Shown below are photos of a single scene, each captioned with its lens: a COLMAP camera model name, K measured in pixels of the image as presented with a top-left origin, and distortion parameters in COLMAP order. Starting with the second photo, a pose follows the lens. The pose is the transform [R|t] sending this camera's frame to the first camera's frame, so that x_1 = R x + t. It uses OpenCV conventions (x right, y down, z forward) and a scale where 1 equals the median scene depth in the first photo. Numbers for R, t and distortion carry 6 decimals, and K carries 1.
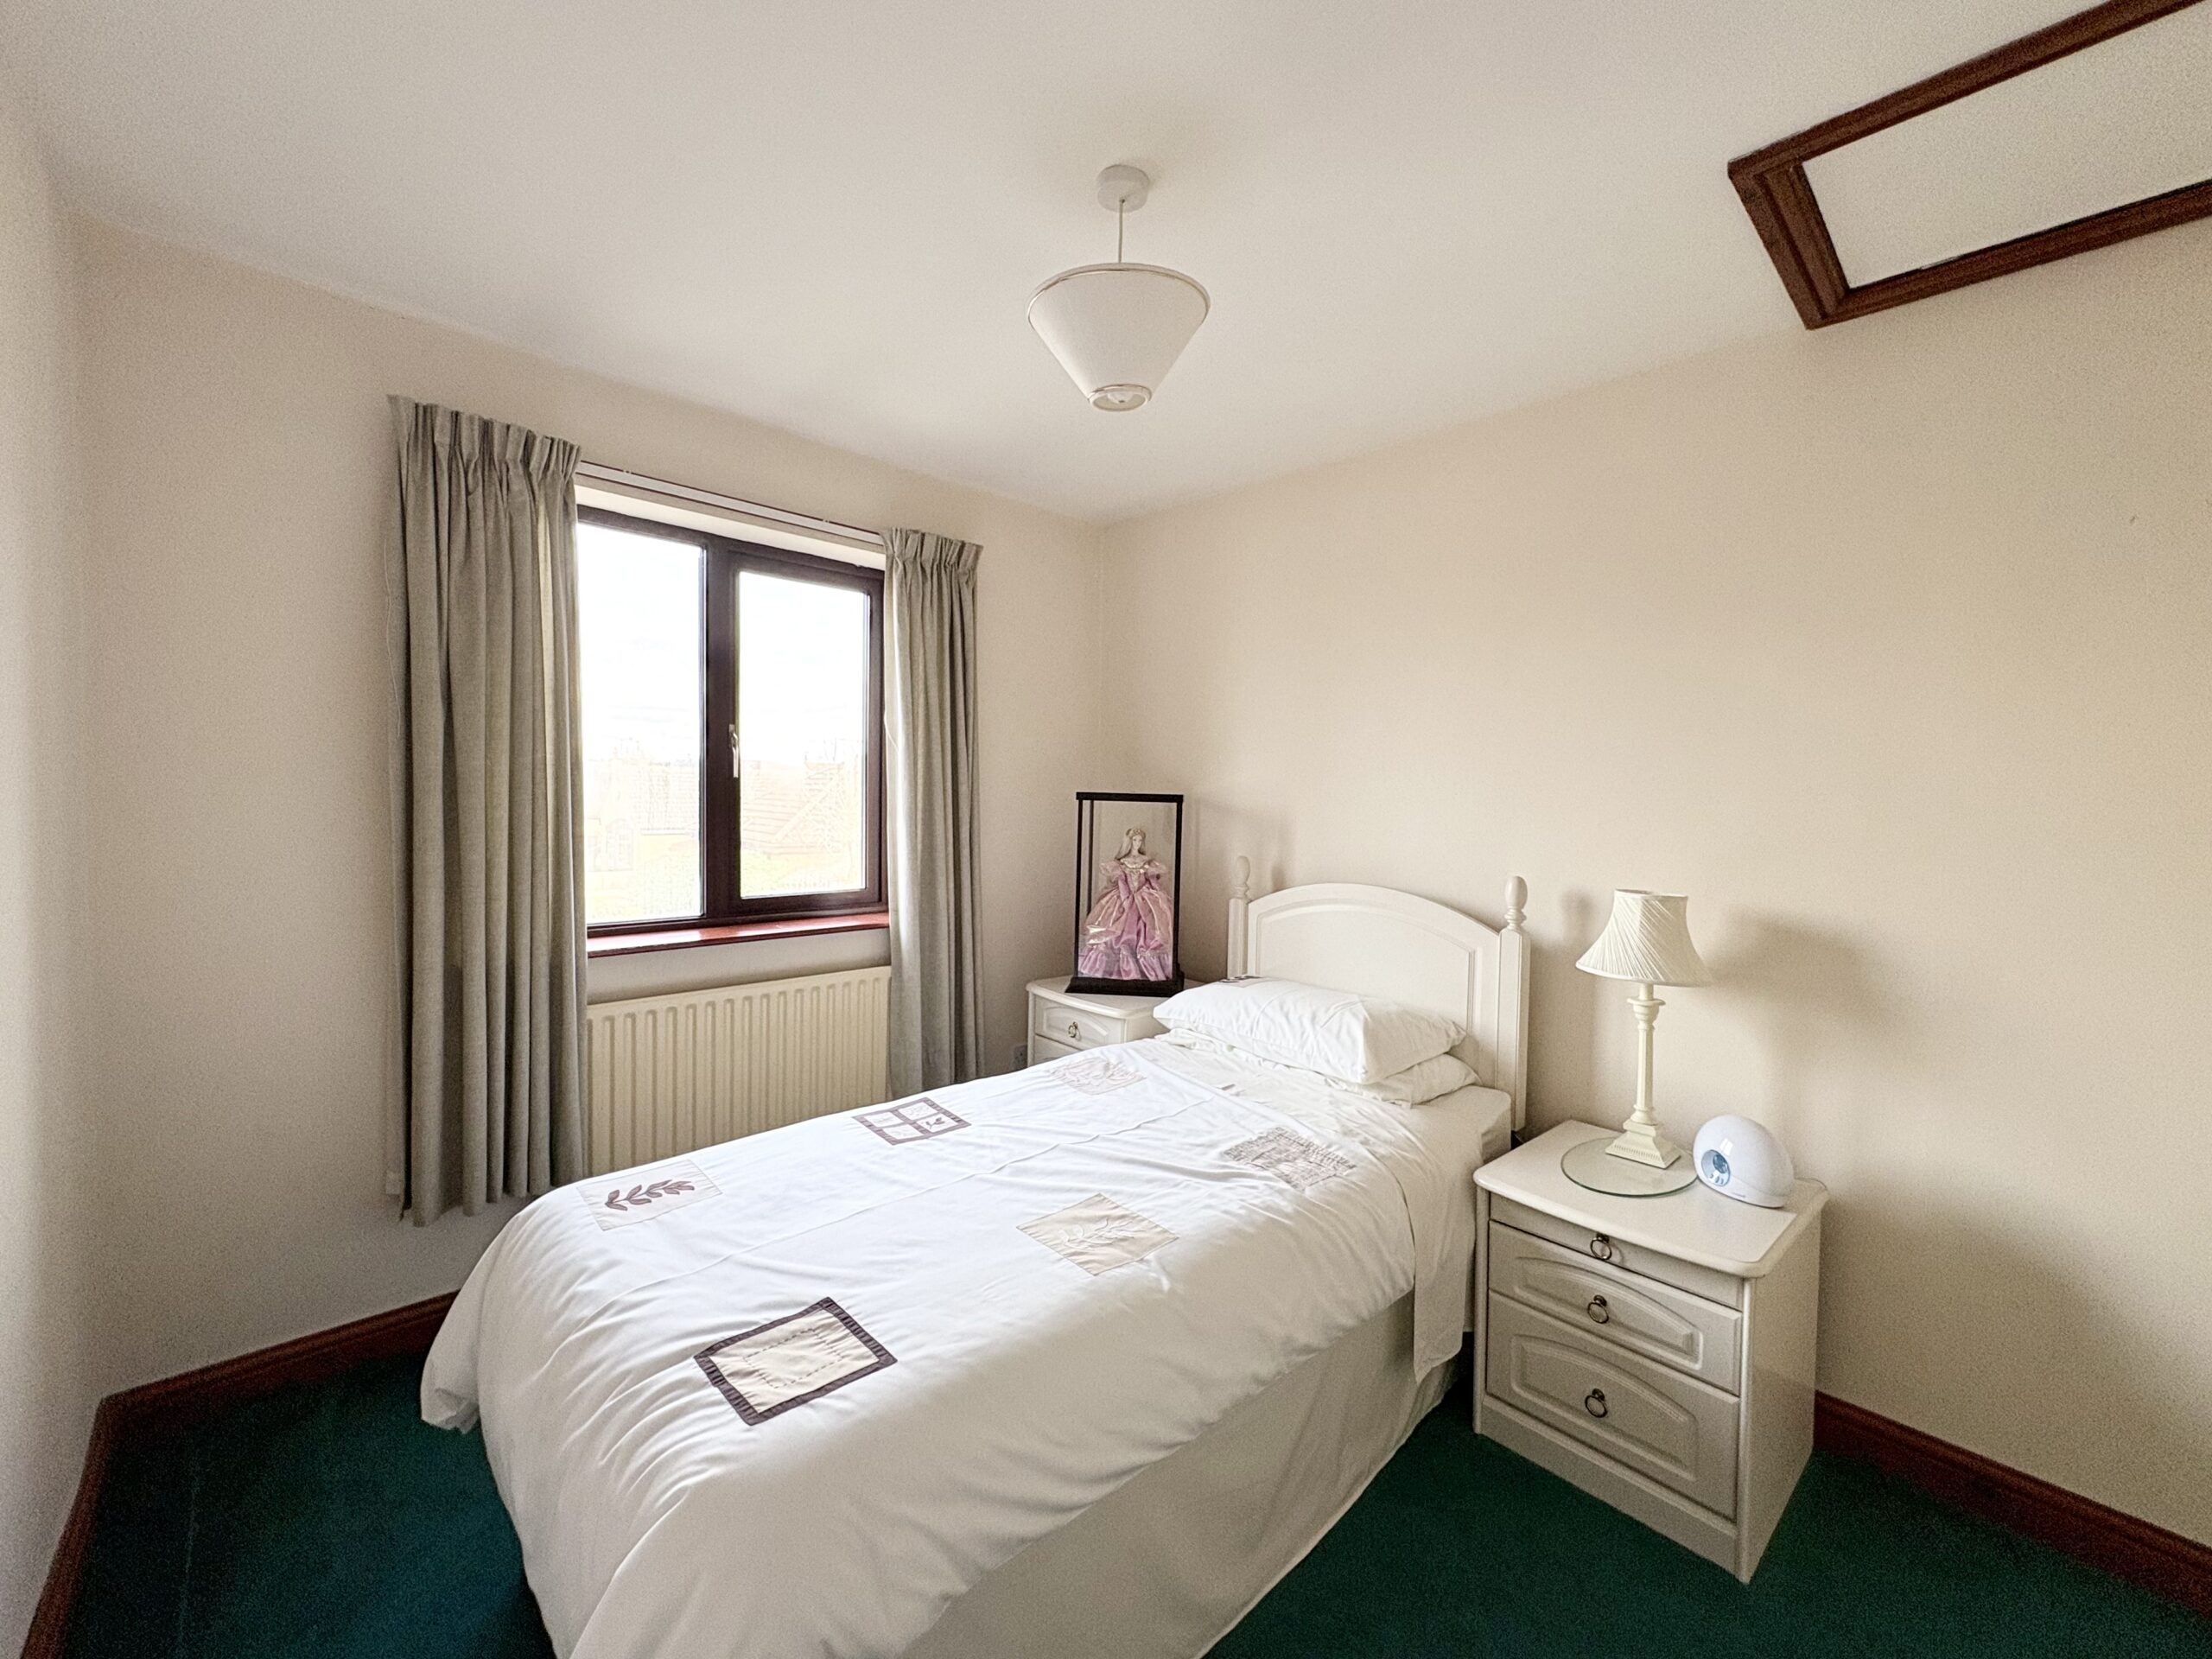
lens RADIAL K [[881.3, 0, 1097.0], [0, 881.3, 825.4], [0, 0, 1]] dist [-0.001008, 0.000078]
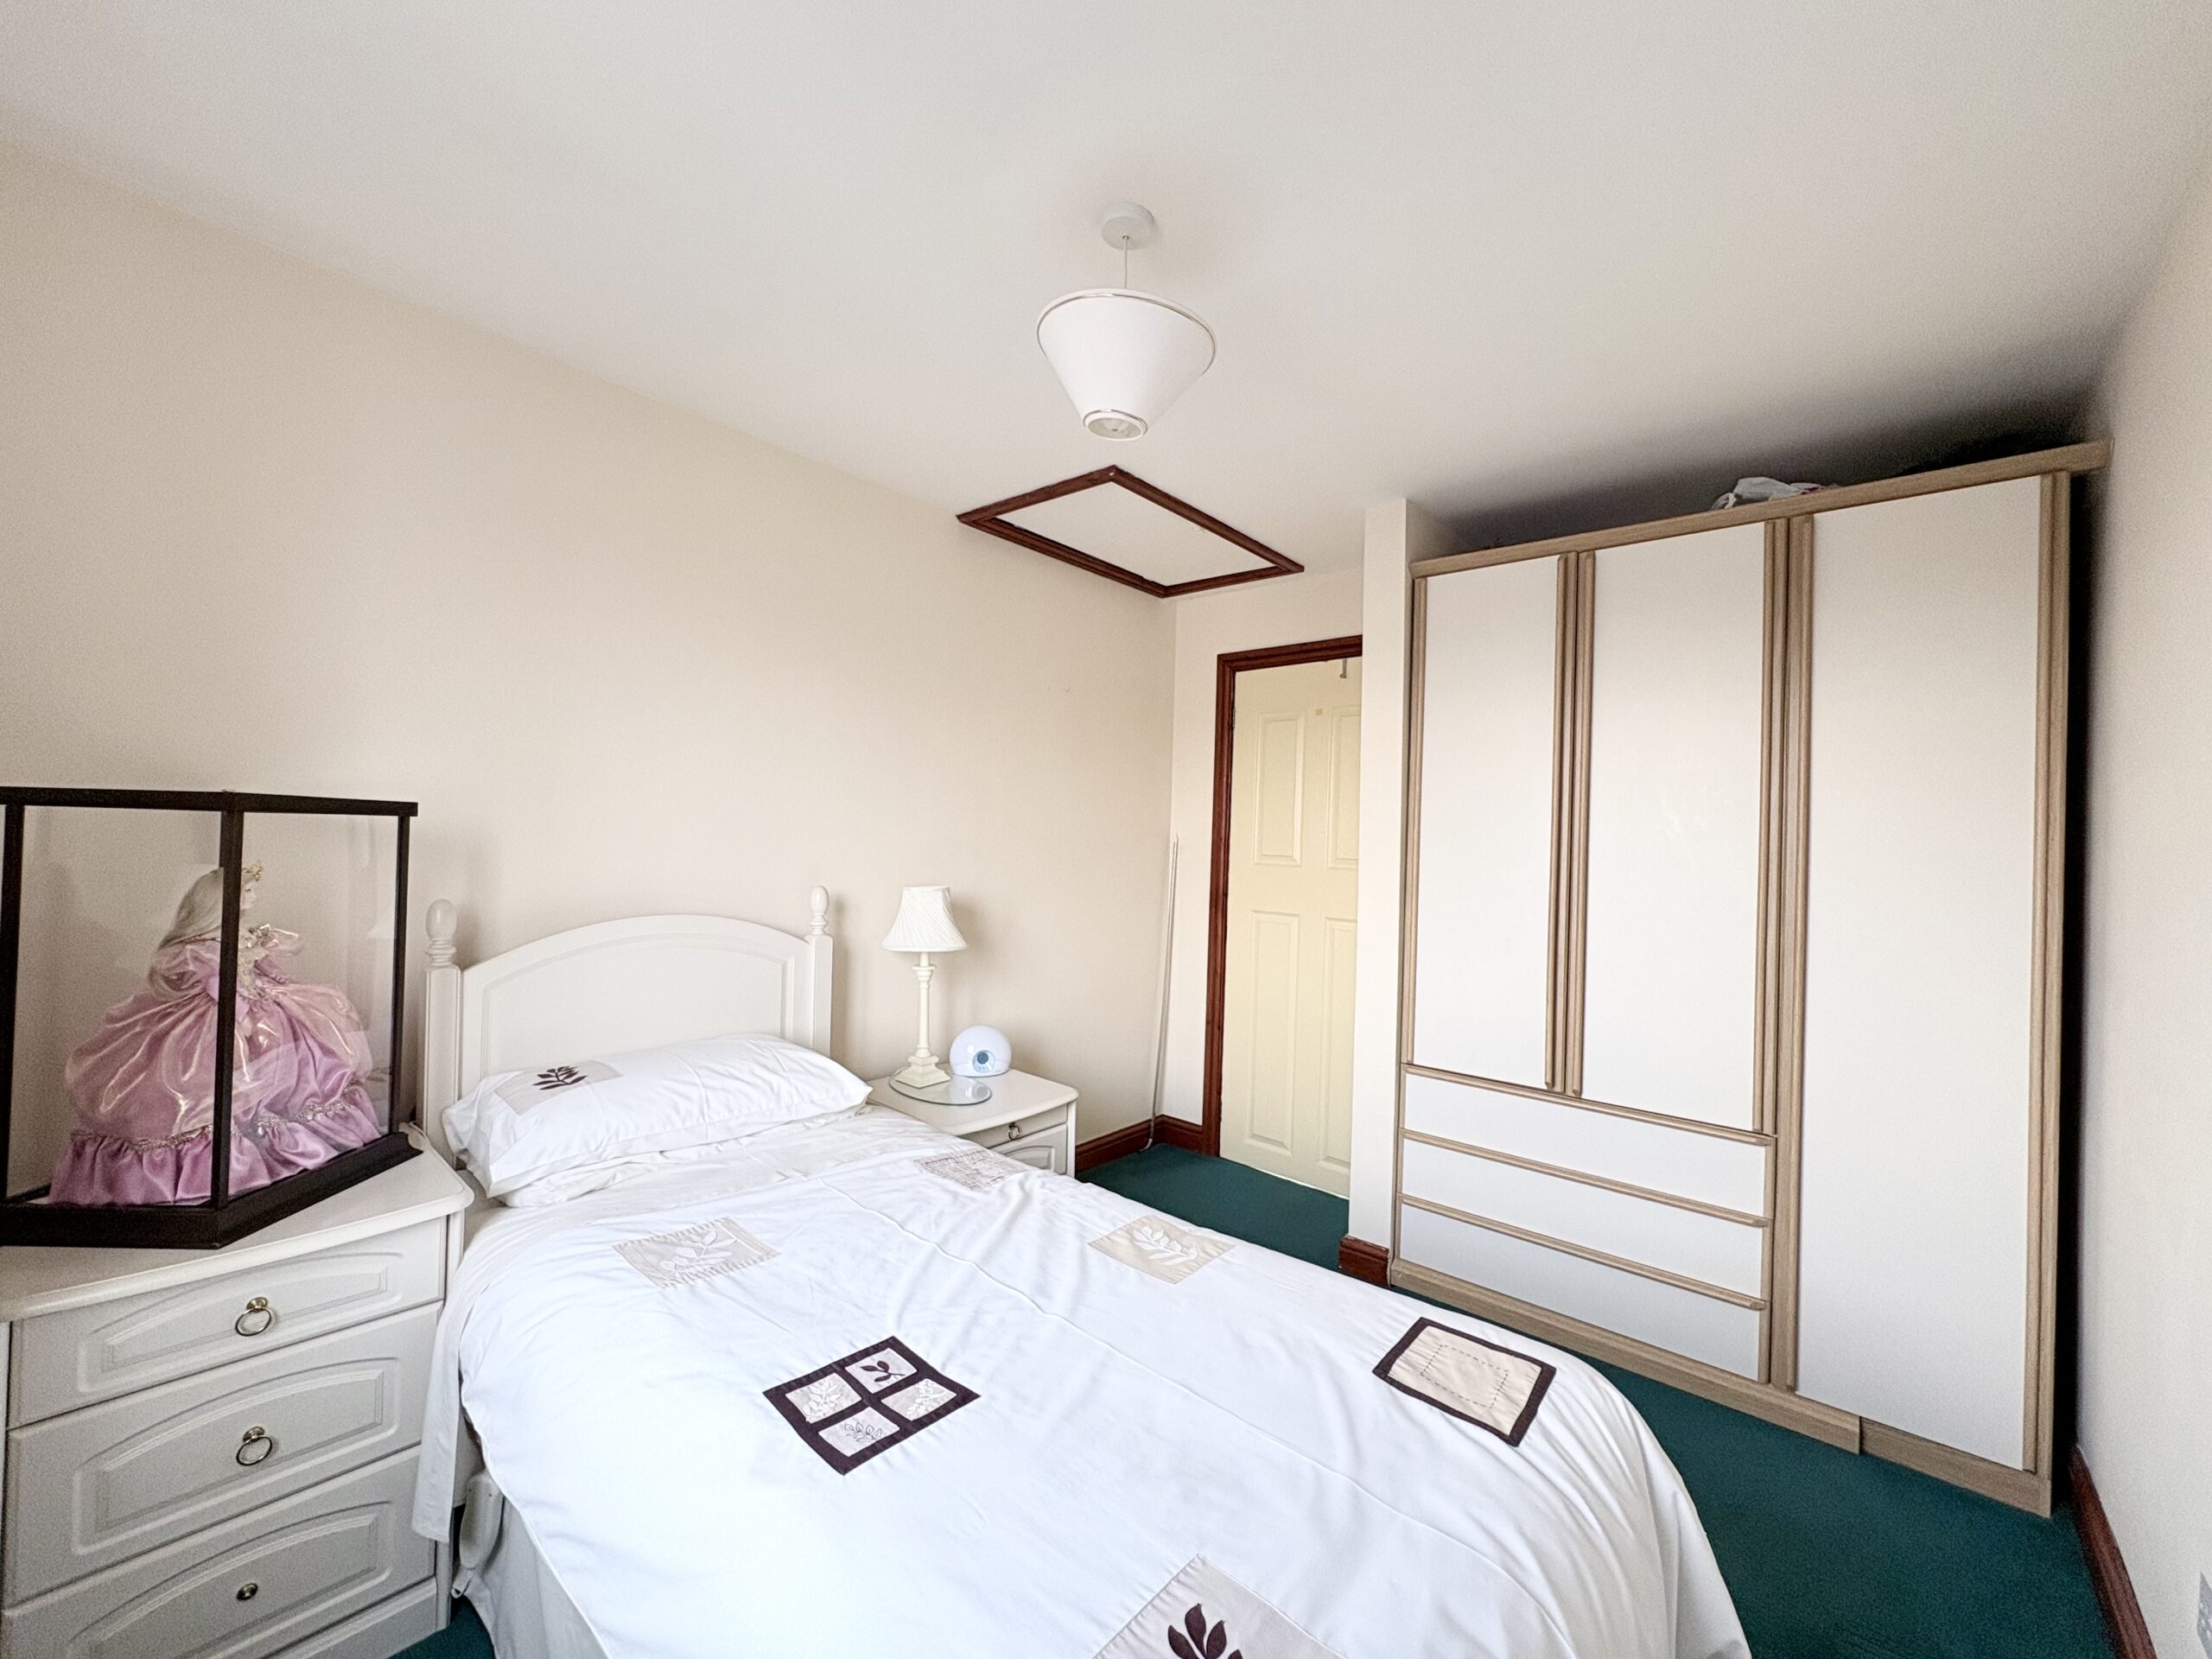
lens RADIAL K [[881.3, 0, 1103.0], [0, 881.3, 836.0], [0, 0, 1]] dist [-0.001008, 0.000078]
pose [[-0.120285, -0.022339, 0.992488, -0.770627], [0.005555, 0.999716, 0.023175, -0.034925], [-0.992724, 0.008301, -0.120127, 0.906846]]
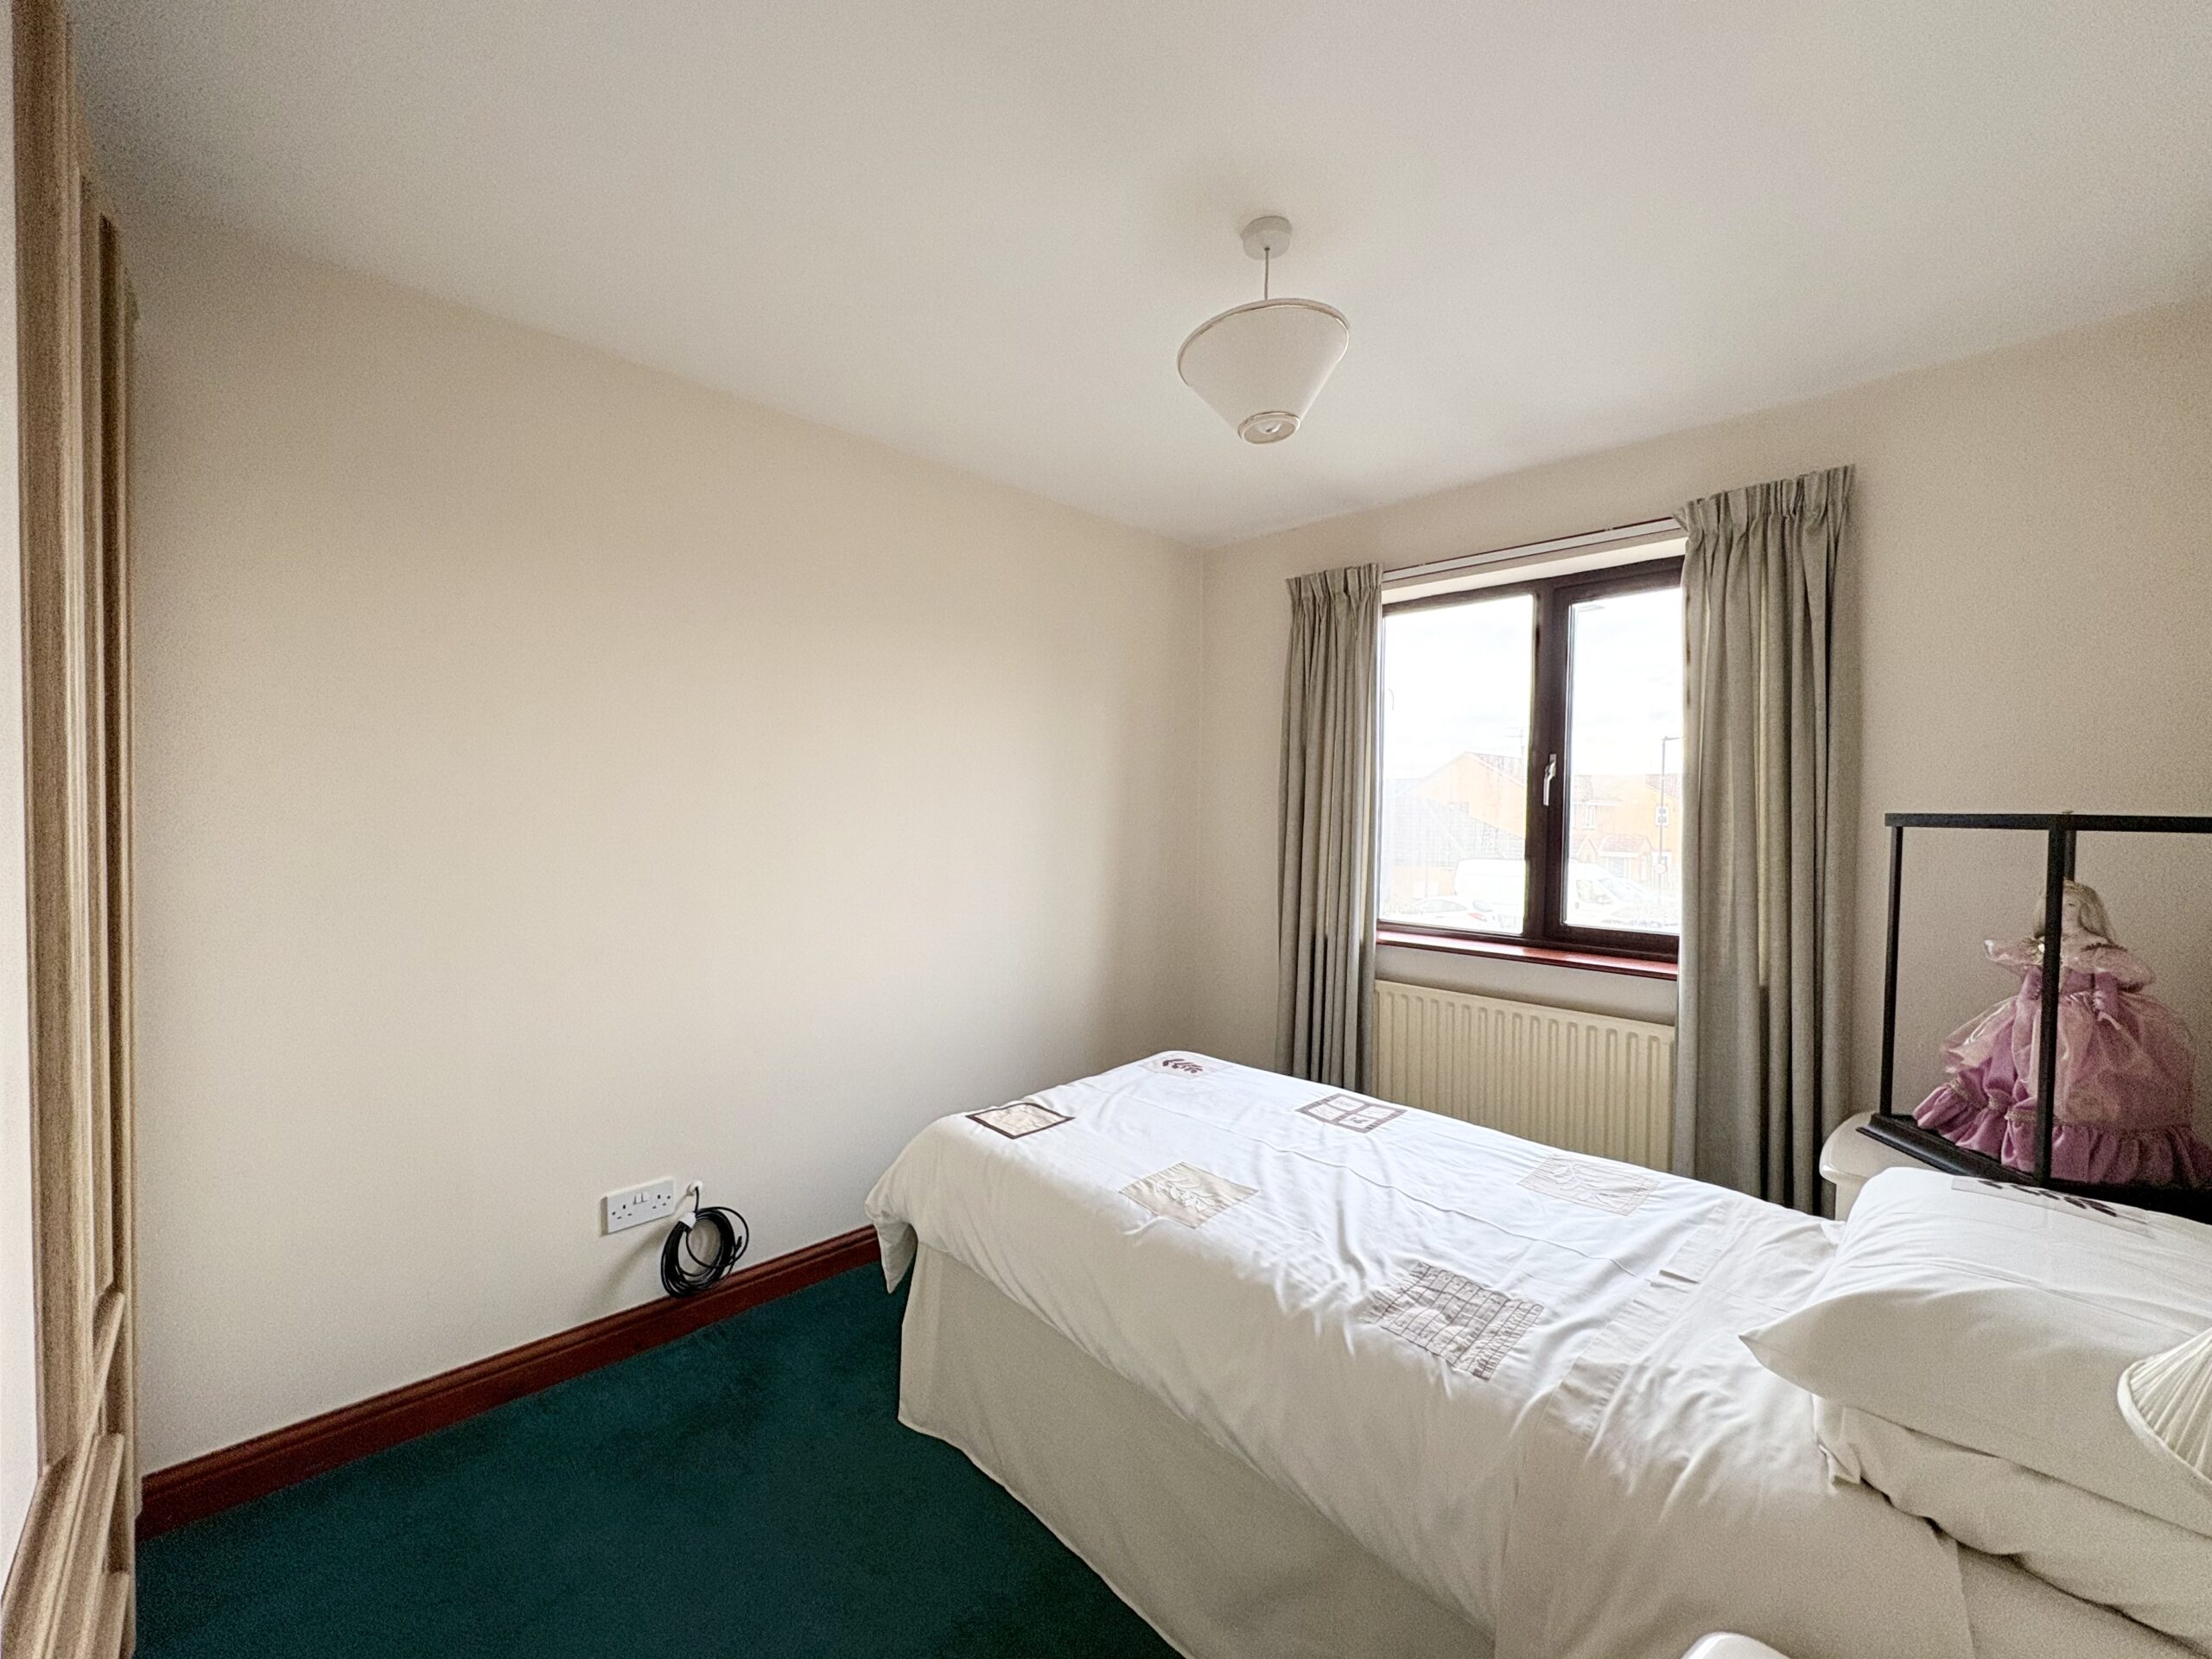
lens RADIAL K [[881.3, 0, 1105.8], [0, 881.3, 818.8], [0, 0, 1]] dist [-0.001008, 0.000078]
pose [[0.034321, -0.012744, -0.999330, 0.856522], [-0.054172, 0.998425, -0.014593, 0.006773], [0.997942, 0.054636, 0.033577, 0.633442]]
